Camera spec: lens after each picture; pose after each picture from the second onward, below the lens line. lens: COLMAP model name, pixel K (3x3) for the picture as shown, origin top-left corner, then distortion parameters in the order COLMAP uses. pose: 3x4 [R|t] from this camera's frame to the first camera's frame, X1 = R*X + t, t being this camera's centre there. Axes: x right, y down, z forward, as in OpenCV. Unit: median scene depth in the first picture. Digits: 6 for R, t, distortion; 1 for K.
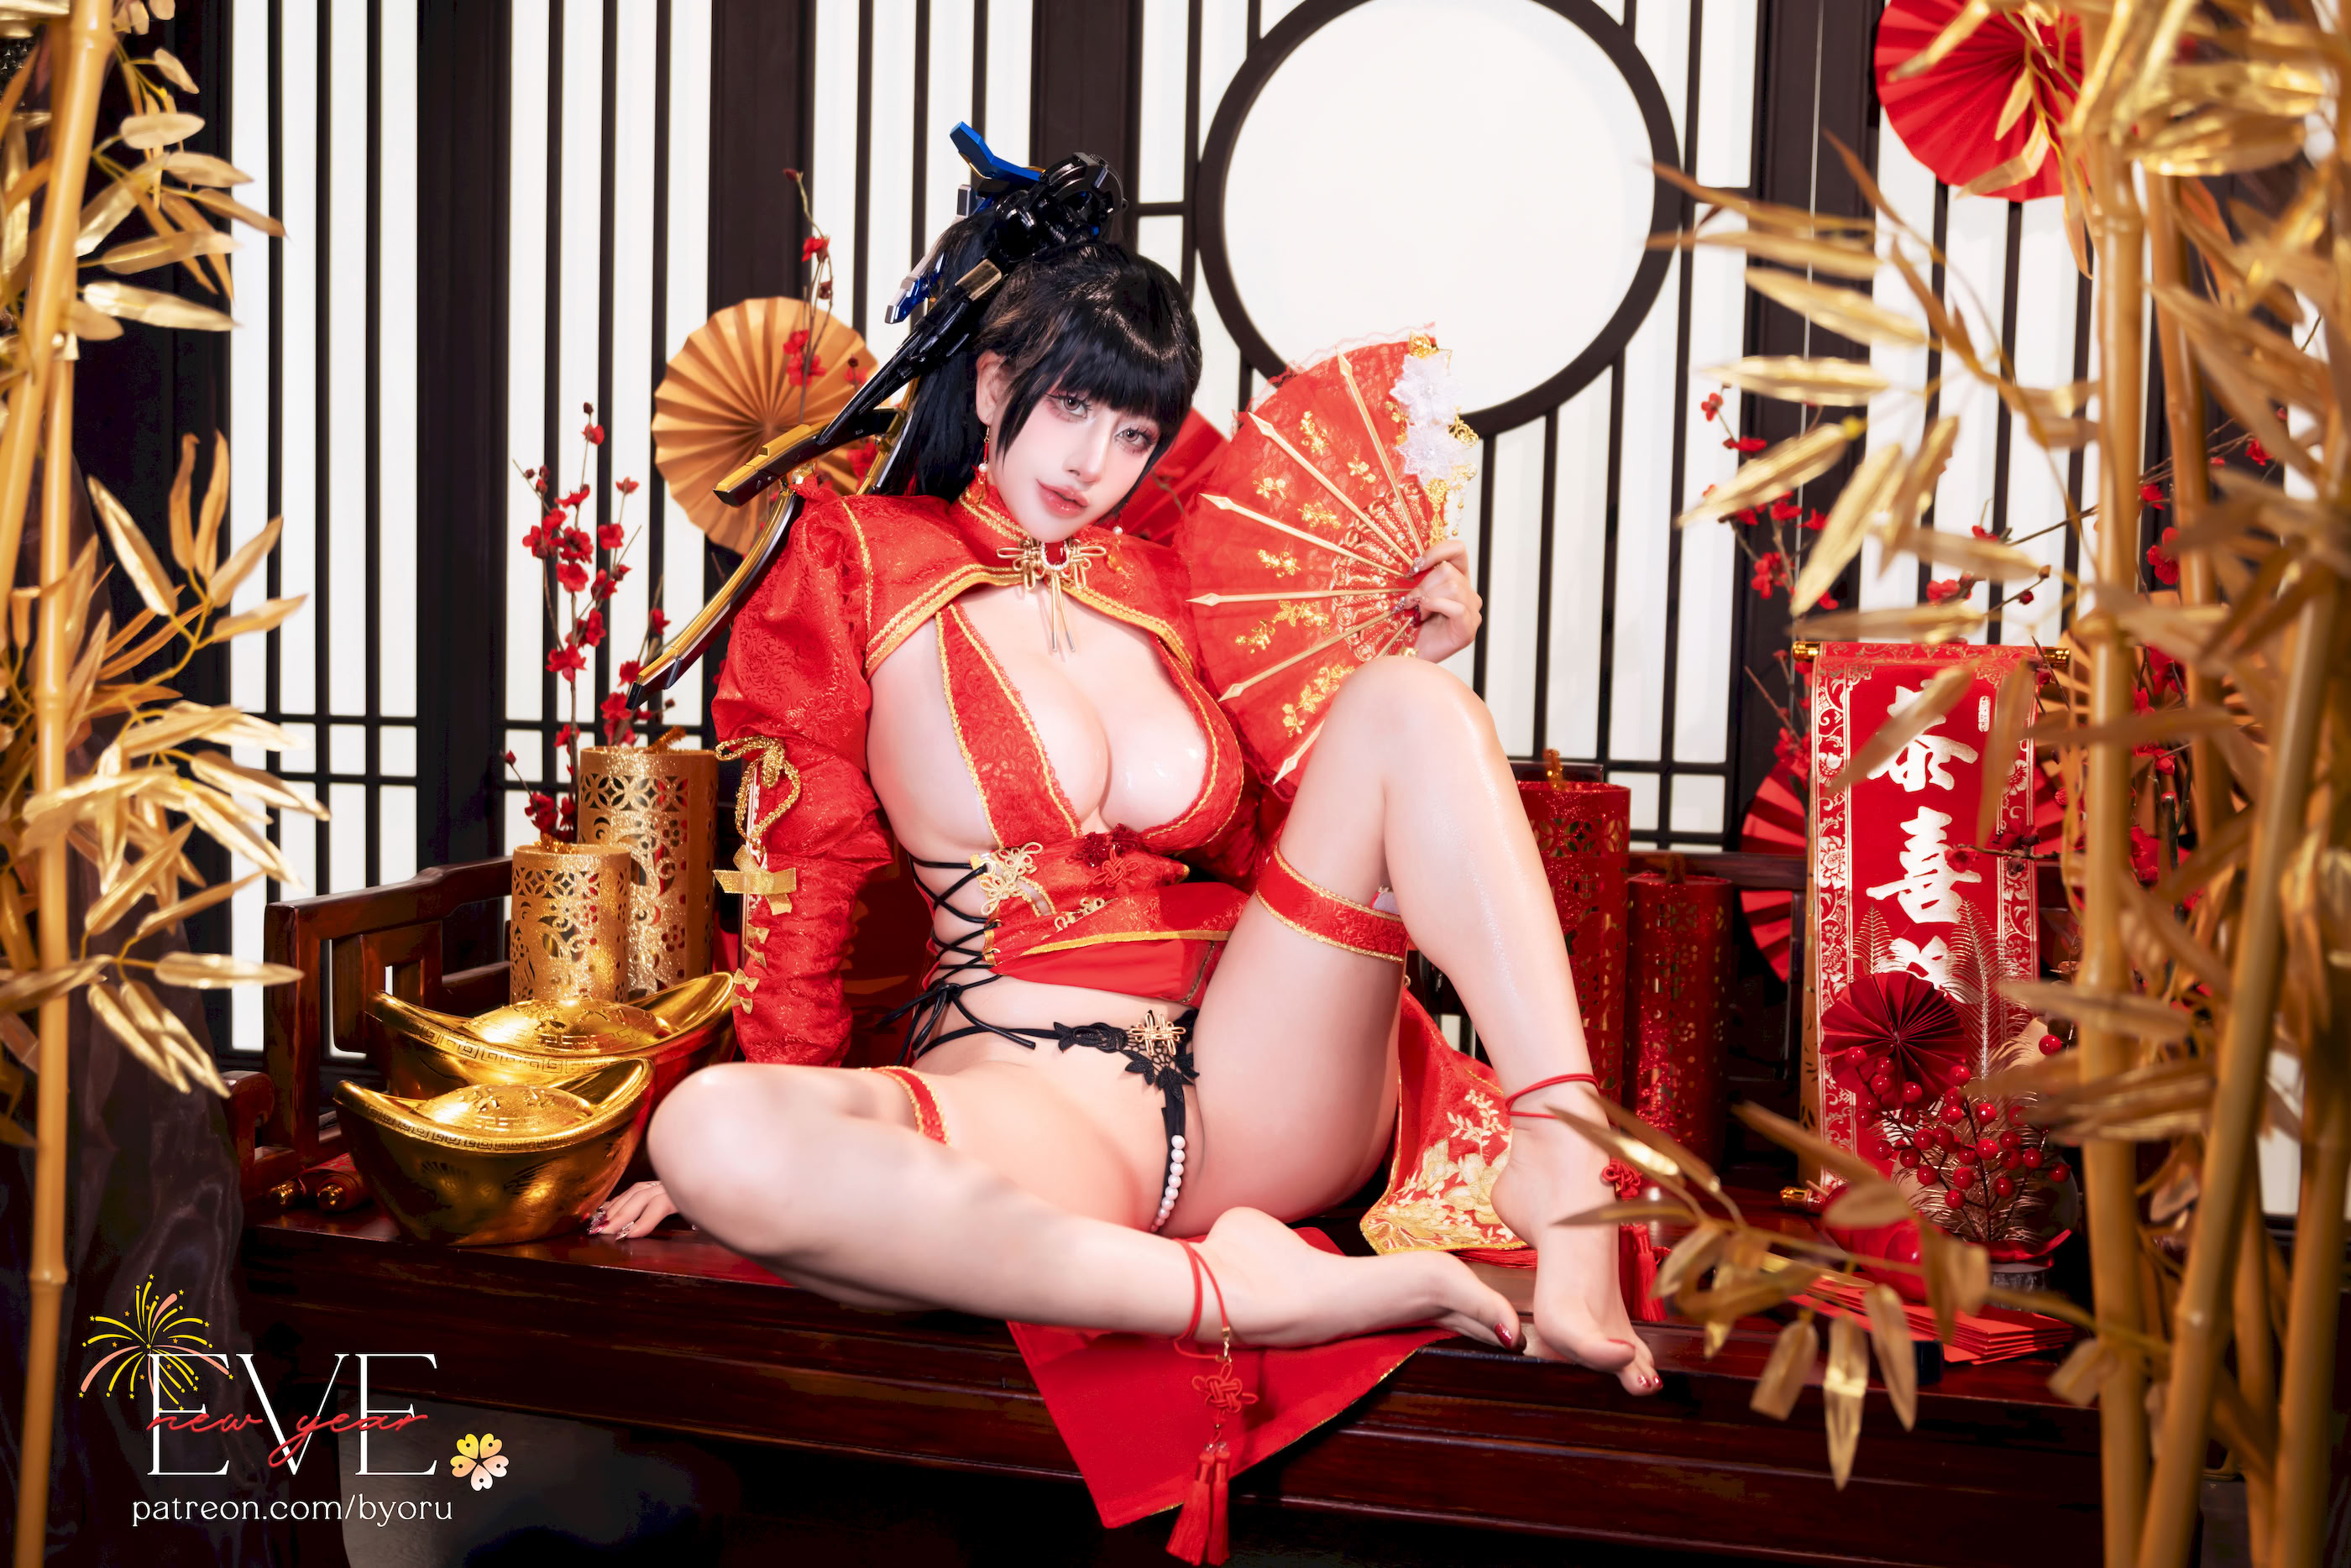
lens RADIAL K [[2234.3, 0, 1175.5], [0, 2234.3, 784.0], [0, 0, 1]] dist [0.004501, -0.019992]
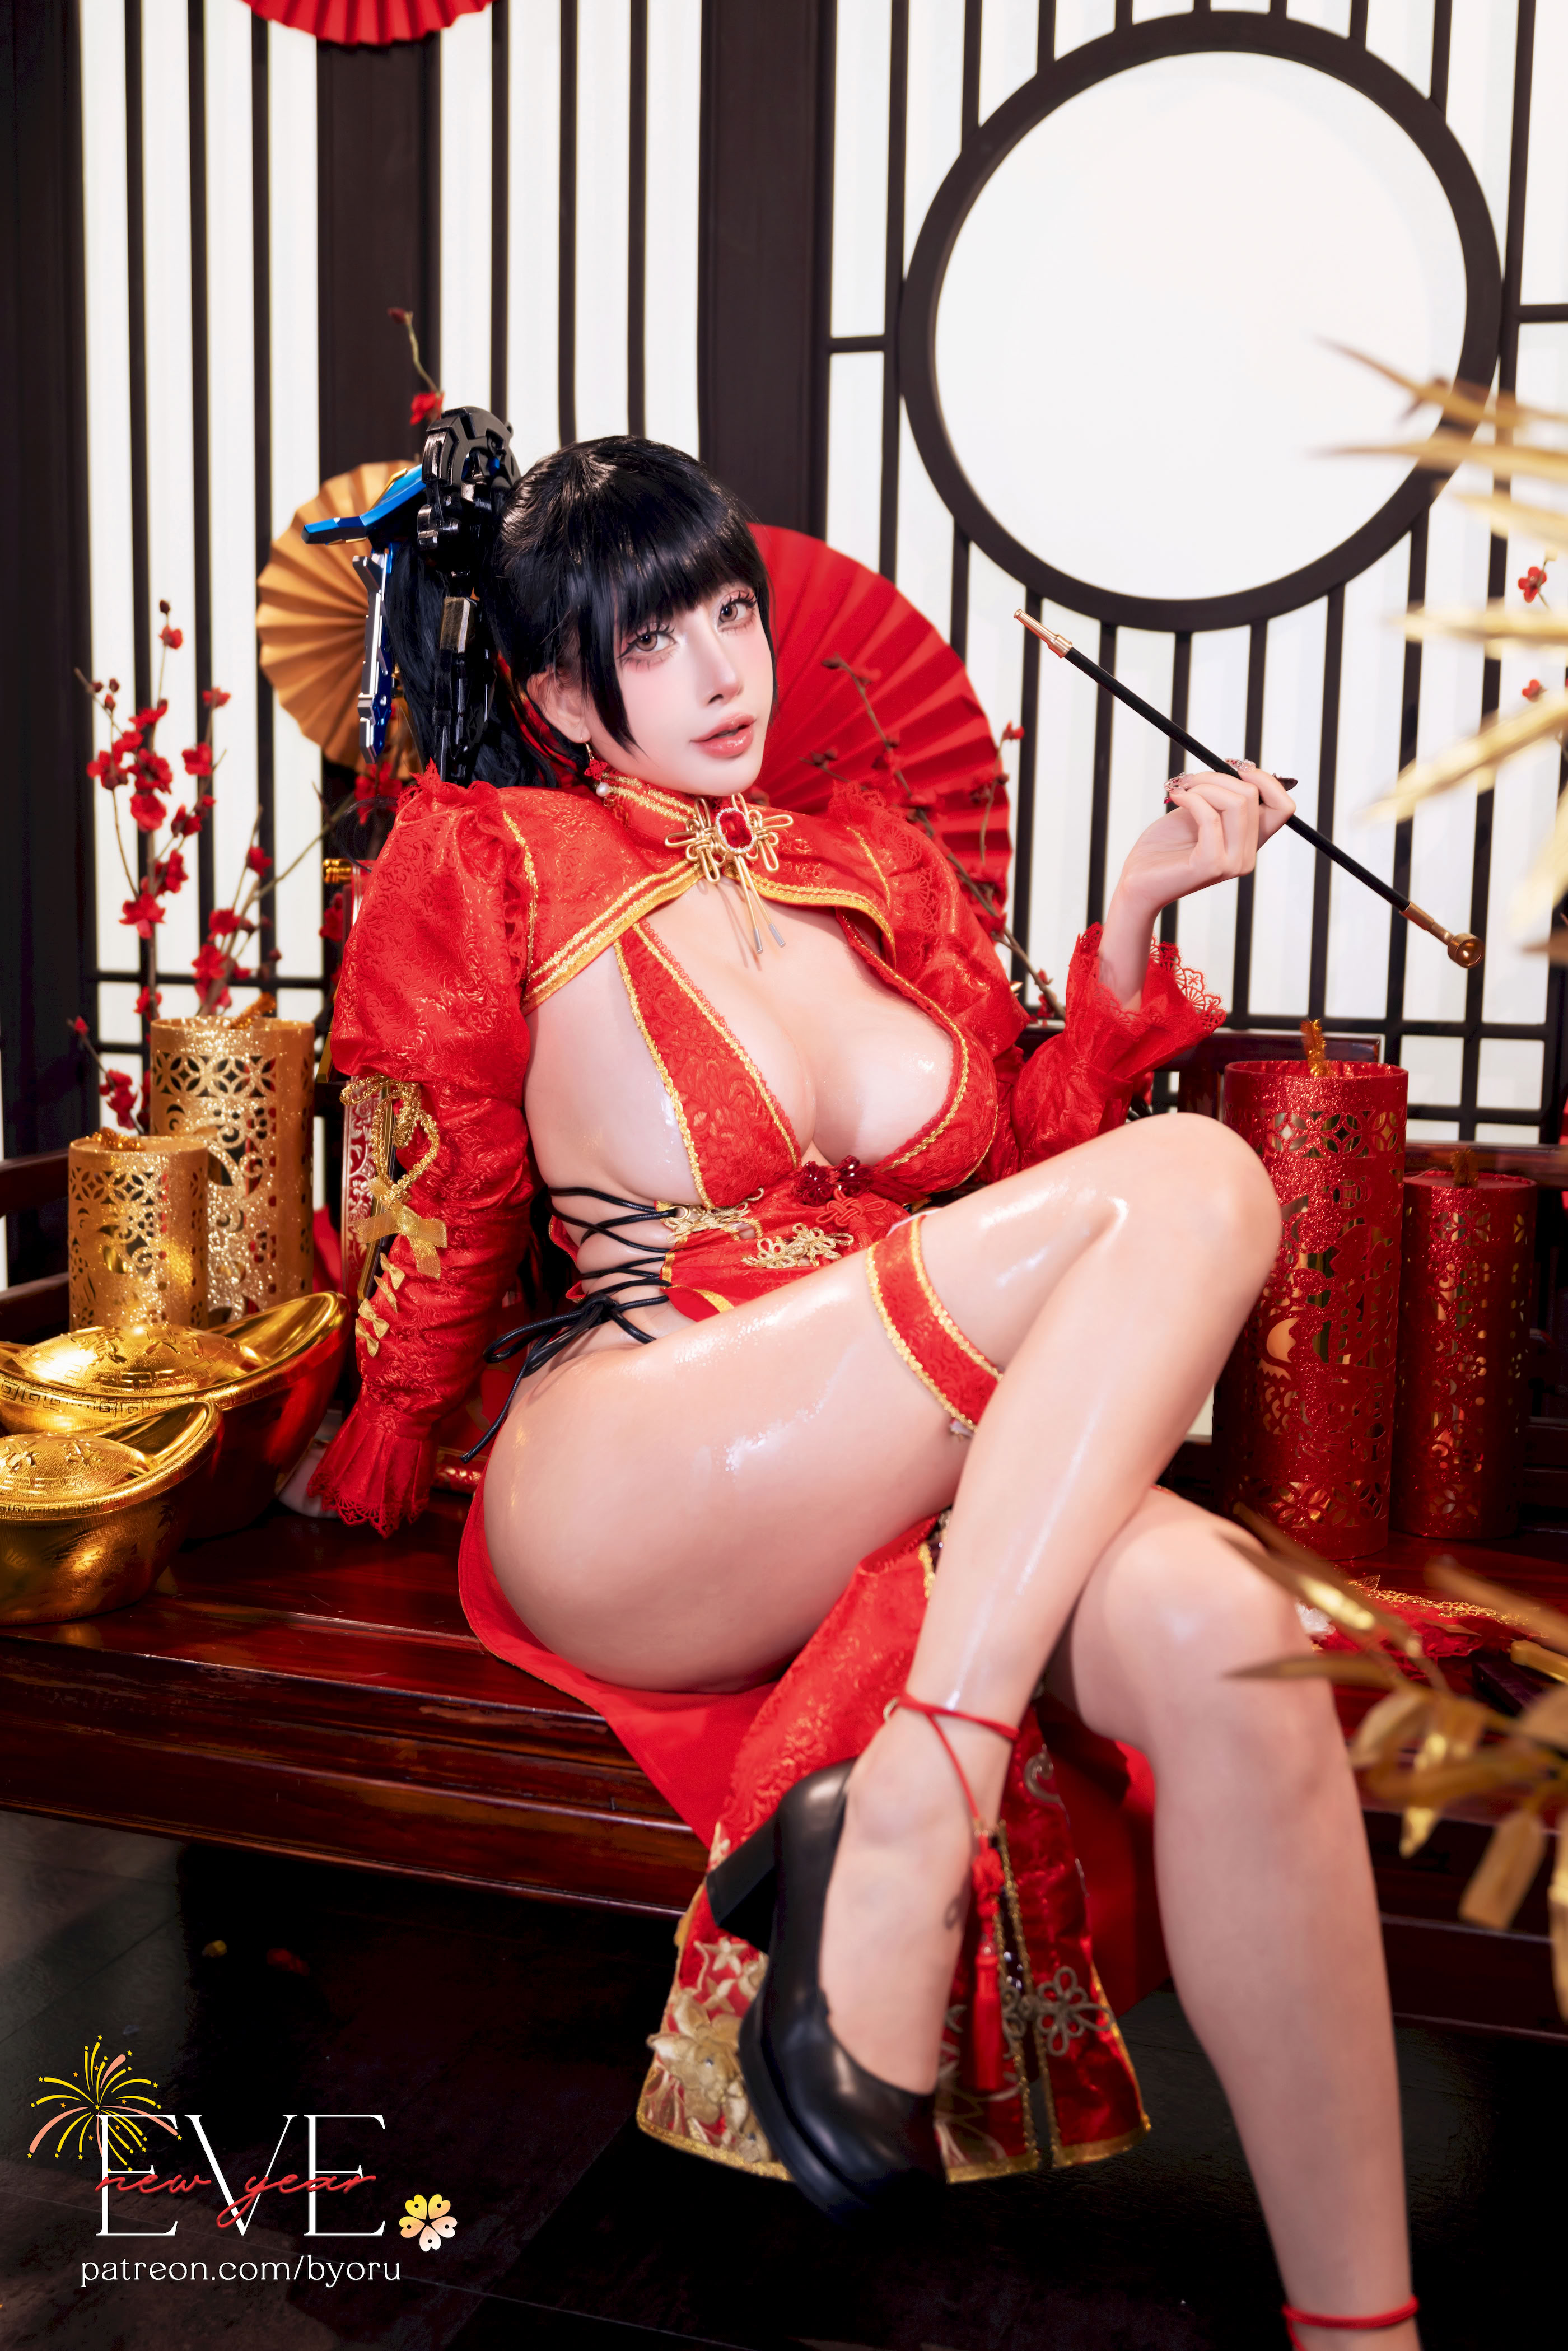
lens RADIAL K [[2588.6, 0, 786.4], [0, 2588.6, 1183.4], [0, 0, 1]] dist [0.009034, -0.044046]
pose [[0.997426, 0.000643, -0.071695, 0.044187], [0.004761, 0.997159, 0.075172, -0.028315], [0.071540, -0.075320, 0.994590, 0.042446]]
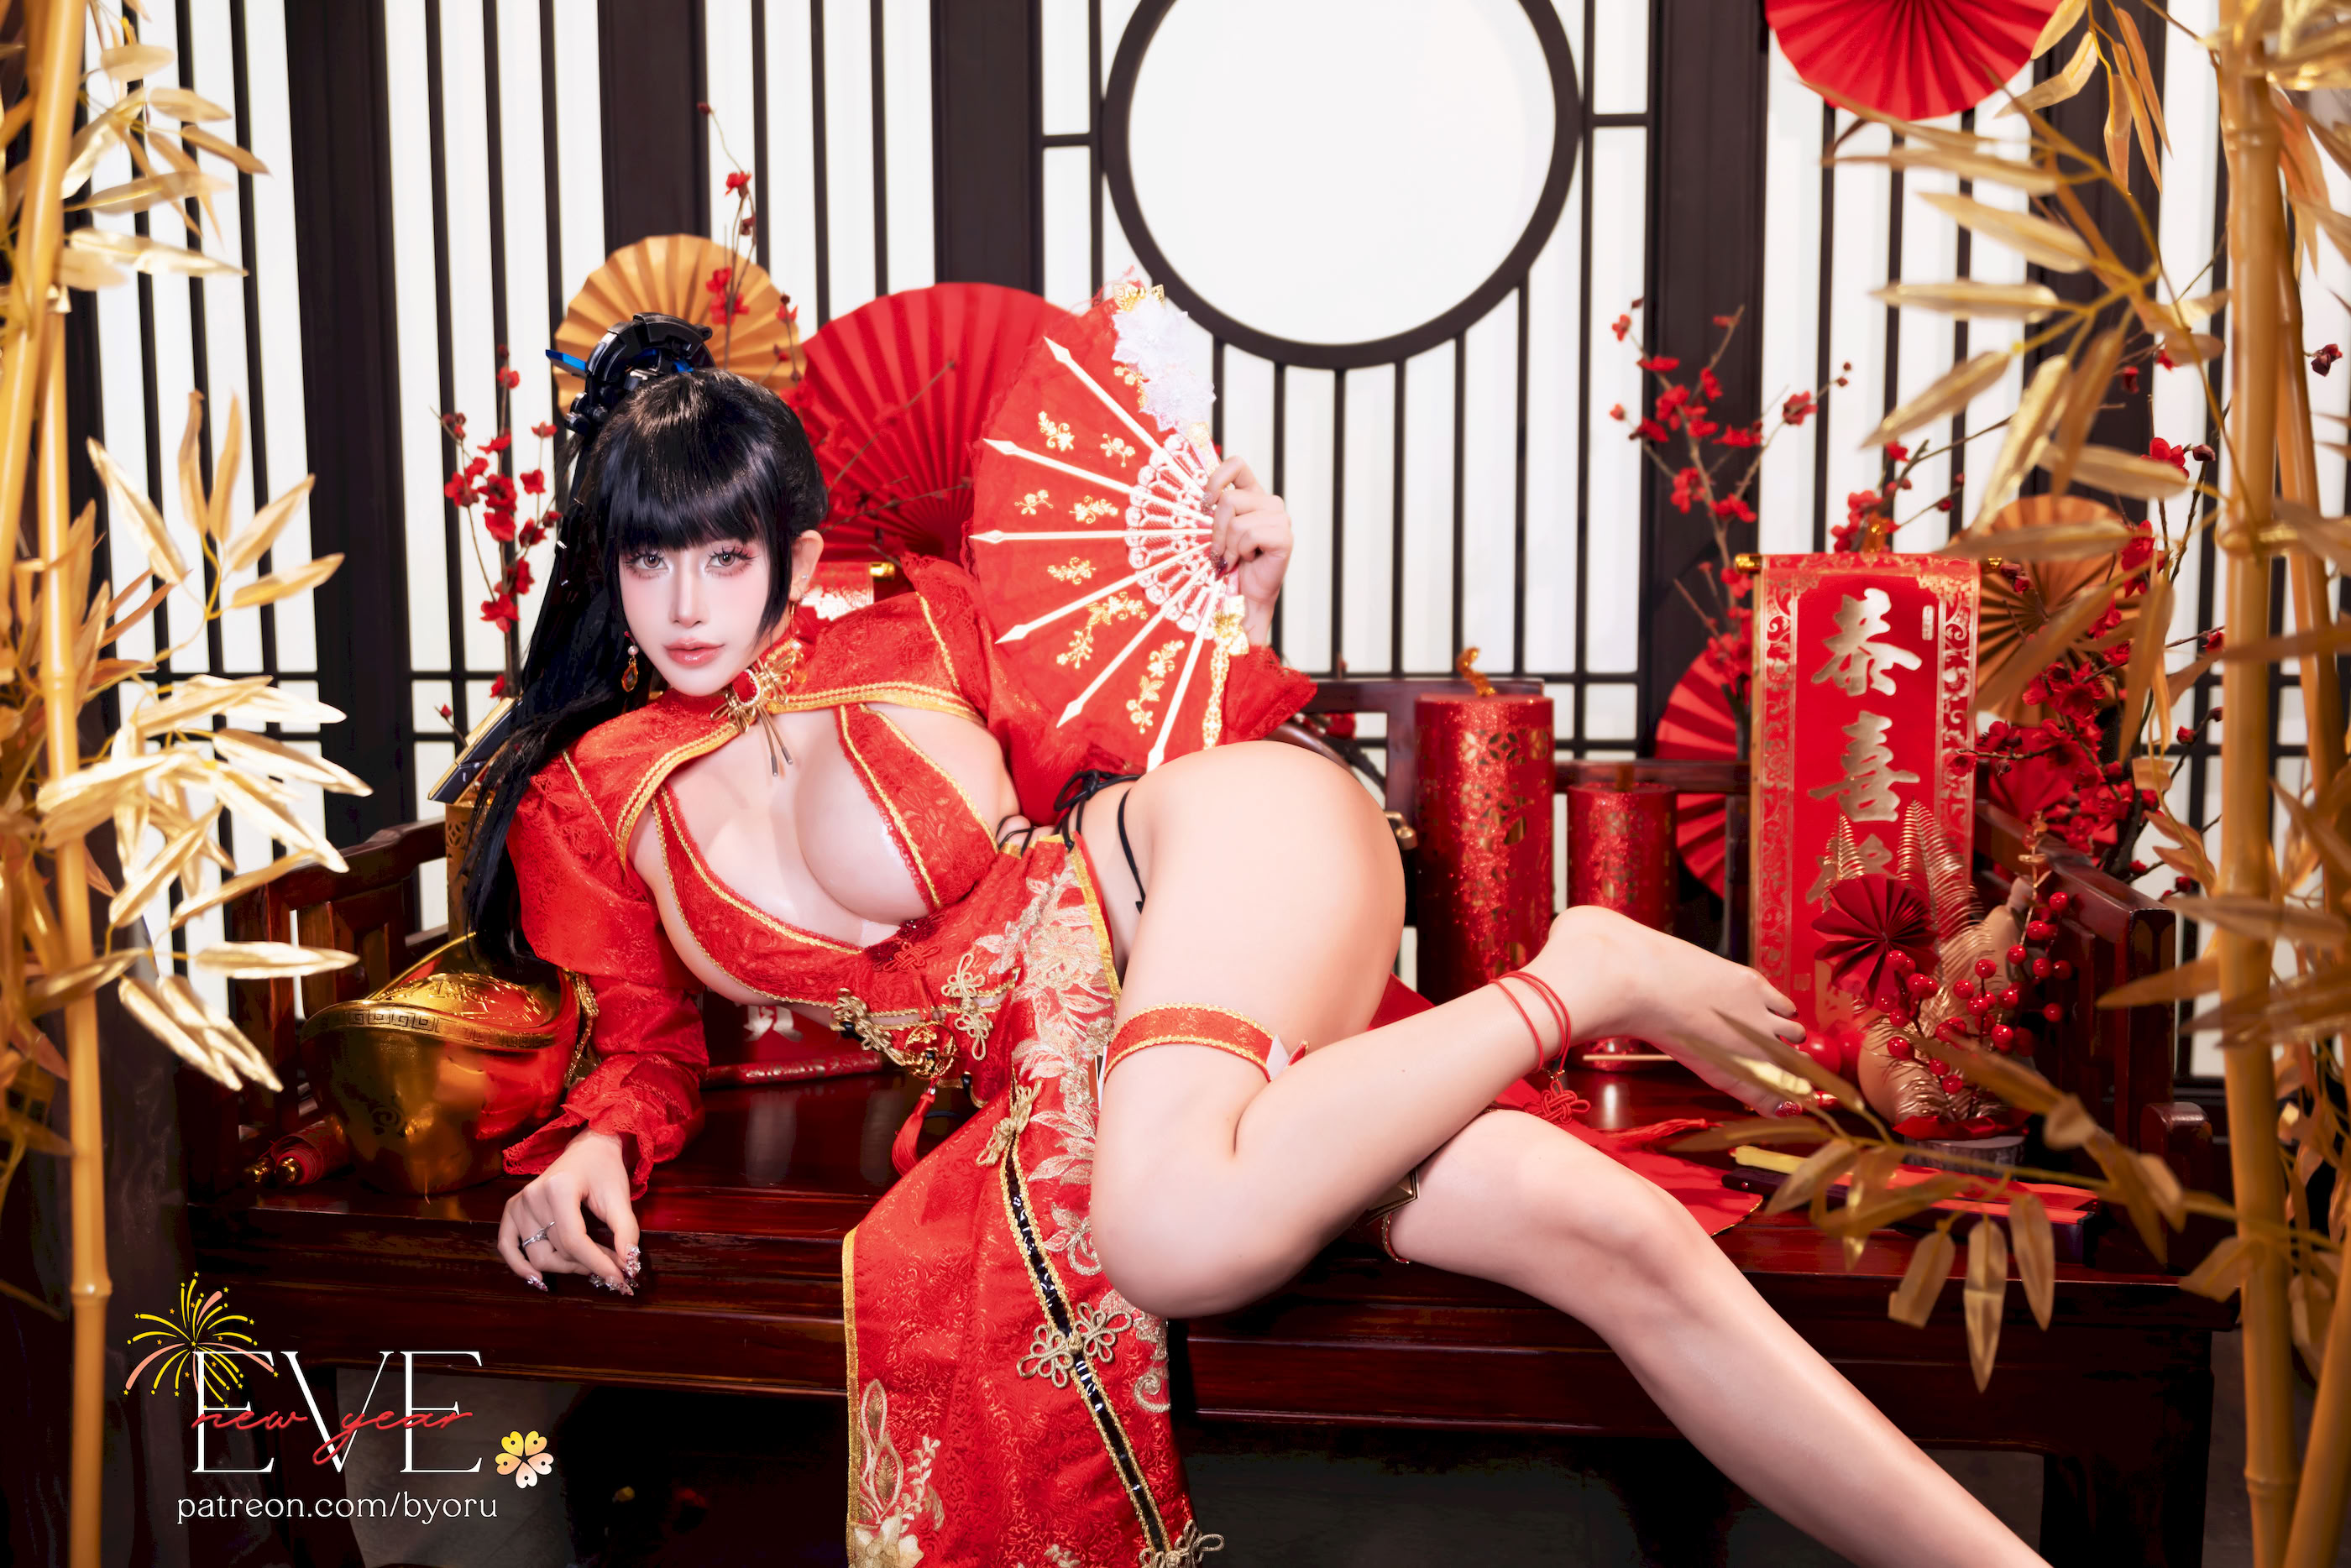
lens RADIAL K [[2121.2, 0, 1175.5], [0, 2121.2, 784.0], [0, 0, 1]] dist [-0.000351, 0.009034]
pose [[0.994272, -0.041223, 0.098614, -0.079286], [0.037069, 0.998361, 0.043596, -0.009646], [-0.100250, -0.039690, 0.994170, 0.041850]]
